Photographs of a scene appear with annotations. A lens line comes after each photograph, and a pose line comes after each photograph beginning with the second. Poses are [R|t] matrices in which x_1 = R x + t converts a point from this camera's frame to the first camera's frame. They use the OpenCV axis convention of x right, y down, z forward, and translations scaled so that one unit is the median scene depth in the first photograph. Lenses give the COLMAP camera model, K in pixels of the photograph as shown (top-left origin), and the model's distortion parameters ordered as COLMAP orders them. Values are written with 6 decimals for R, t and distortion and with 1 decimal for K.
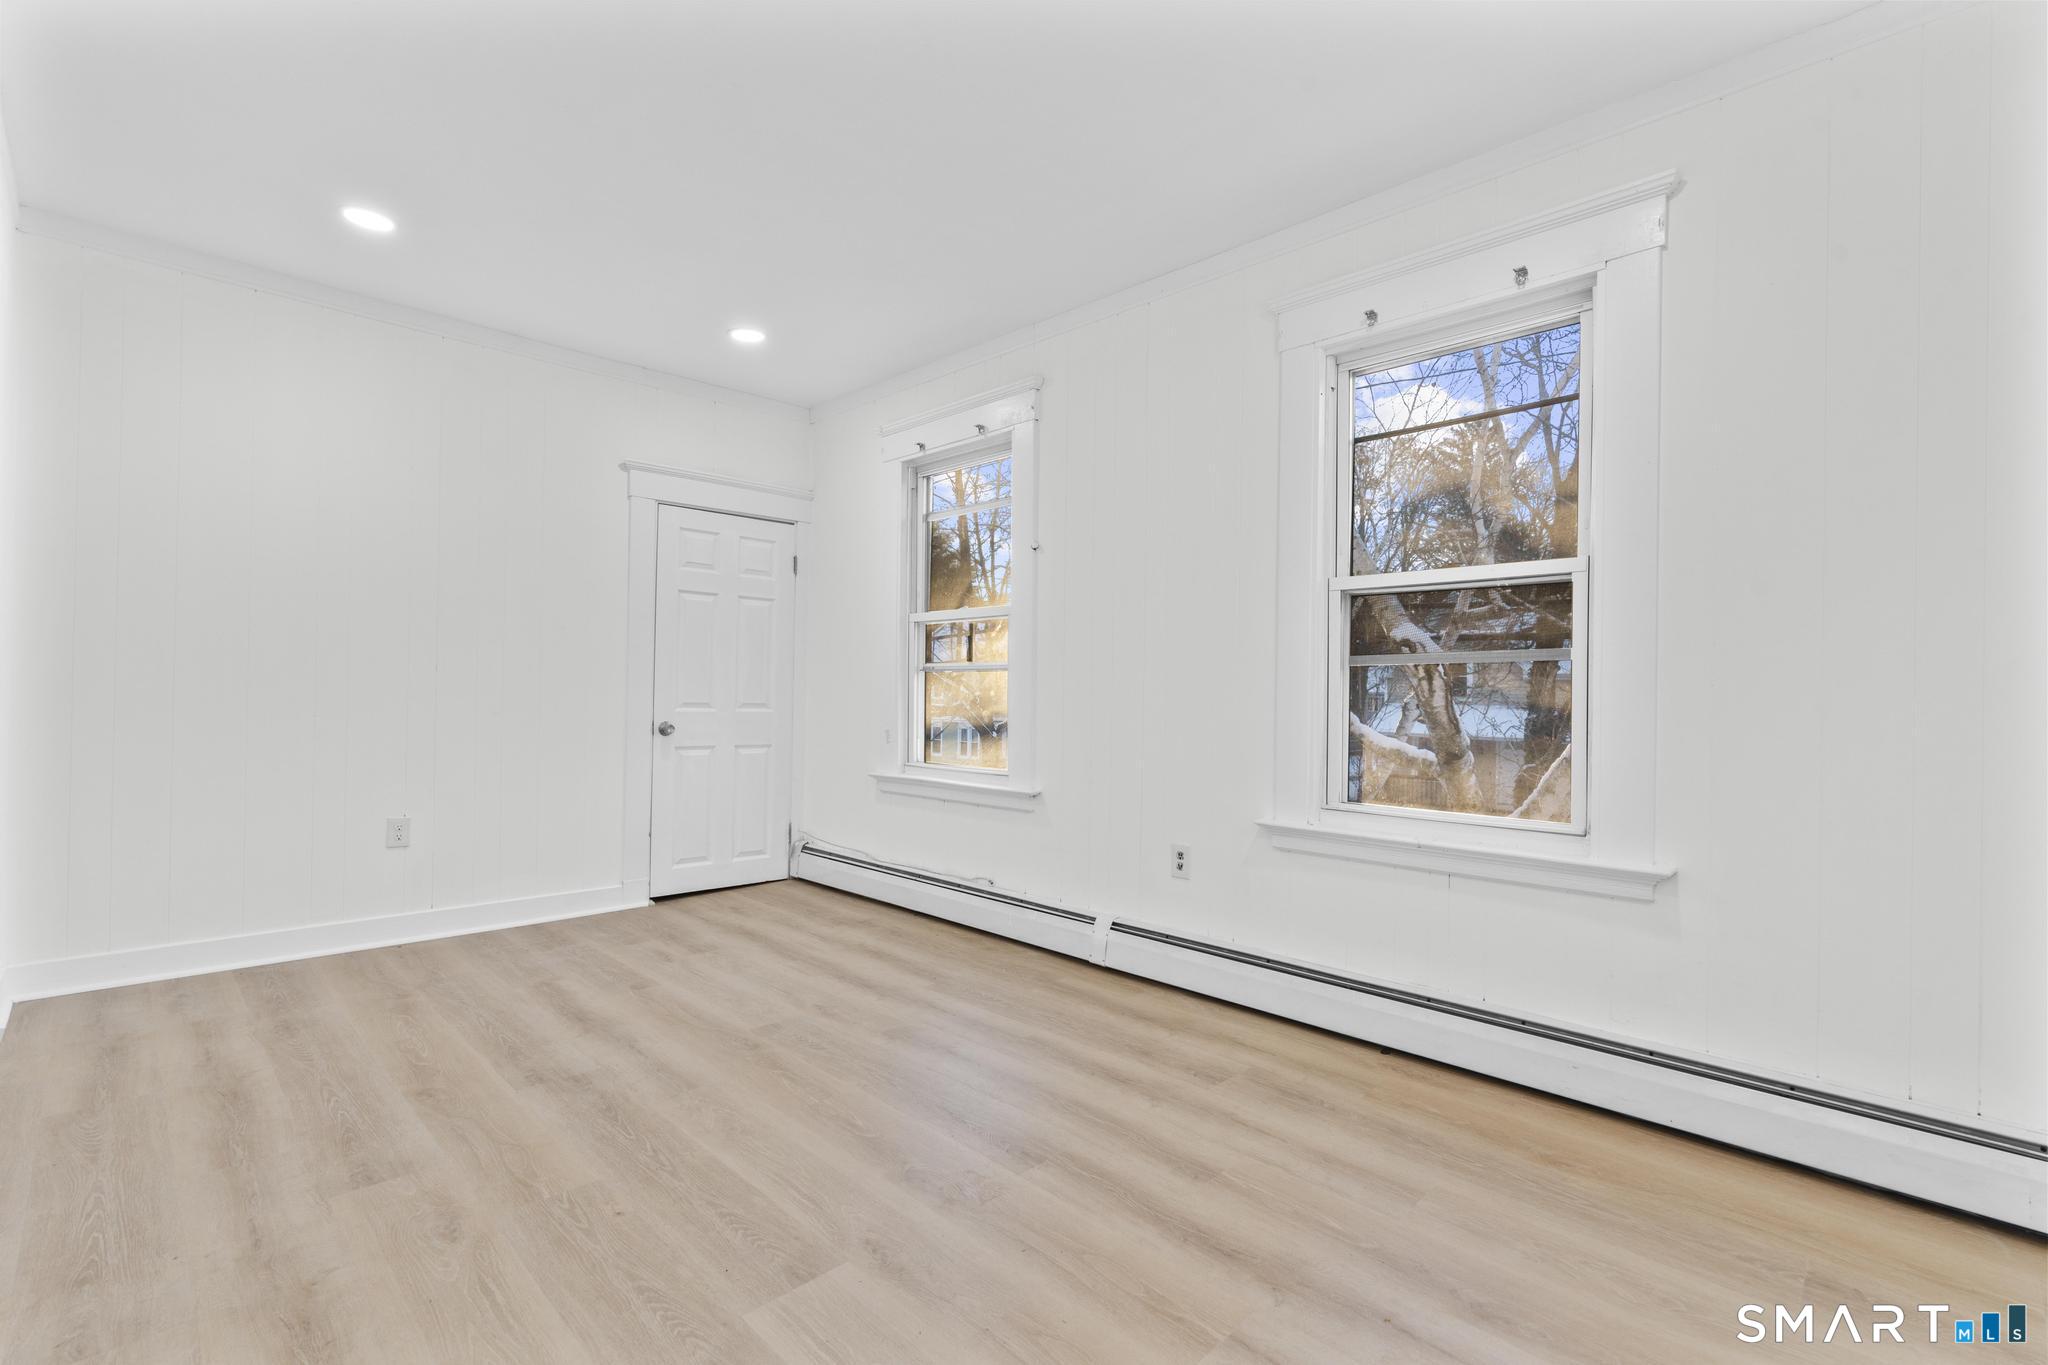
lens RADIAL K [[914.6, 0, 1021.3], [0, 914.6, 687.4], [0, 0, 1]] dist [-0.009073, 0.004217]
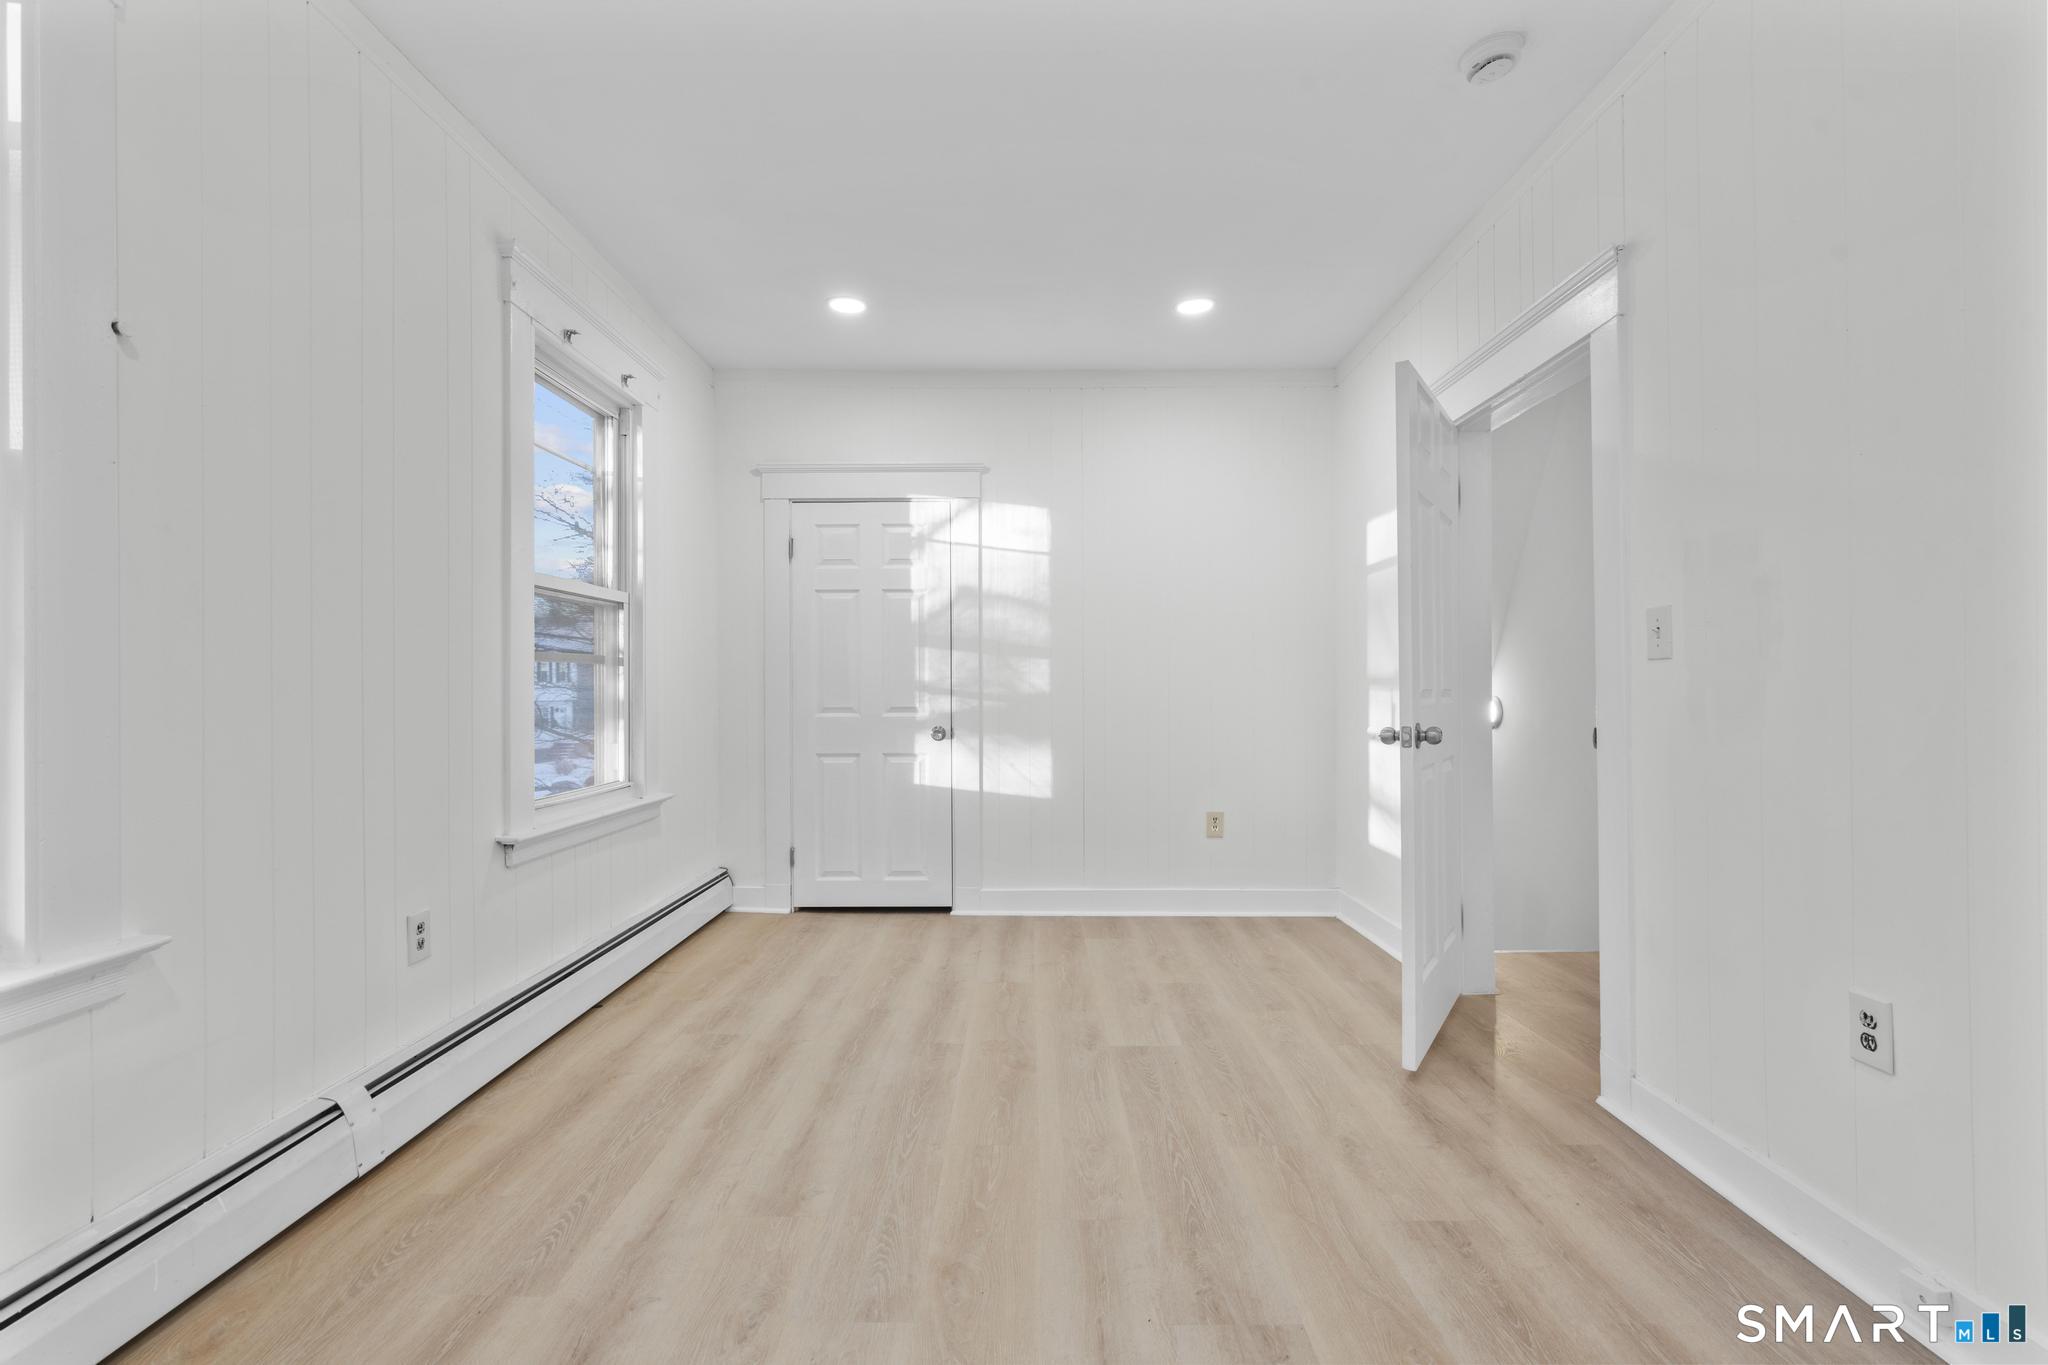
lens RADIAL K [[914.6, 0, 1021.3], [0, 914.6, 687.4], [0, 0, 1]] dist [-0.009073, 0.004217]
pose [[-0.700929, -0.009654, 0.713166, -0.865656], [-0.009119, 0.999948, 0.004574, -0.007033], [-0.713173, -0.003297, -0.700980, 1.586736]]
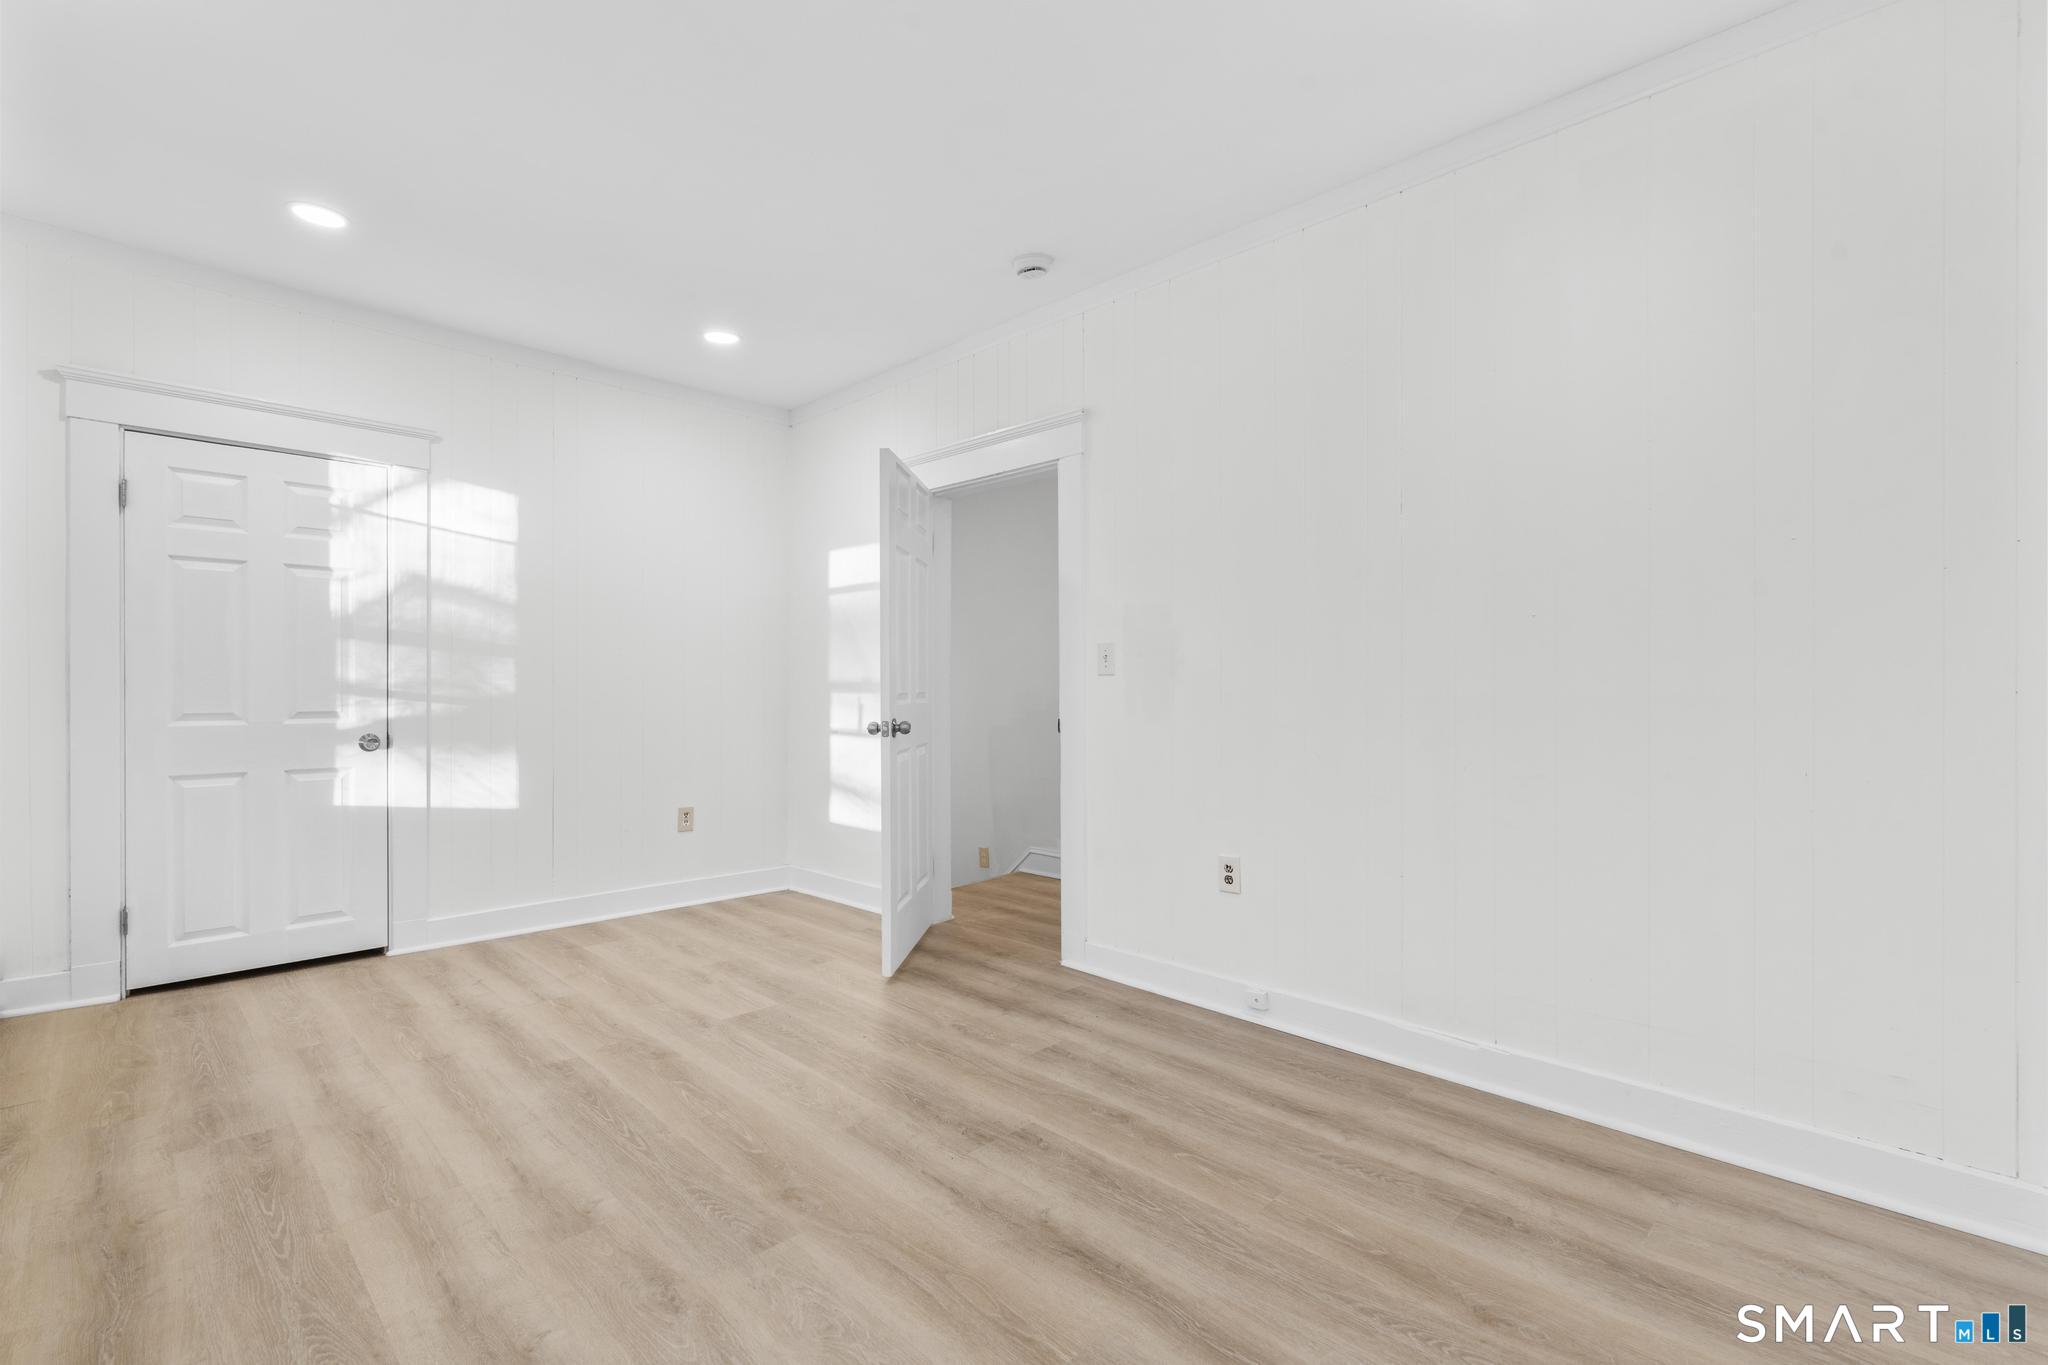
lens RADIAL K [[914.6, 0, 1021.3], [0, 914.6, 687.4], [0, 0, 1]] dist [-0.009073, 0.004217]
pose [[-0.999854, -0.016163, -0.005482, -0.528452], [-0.016139, 0.999861, -0.004256, -0.009085], [0.005550, -0.004167, -0.999976, 1.952116]]
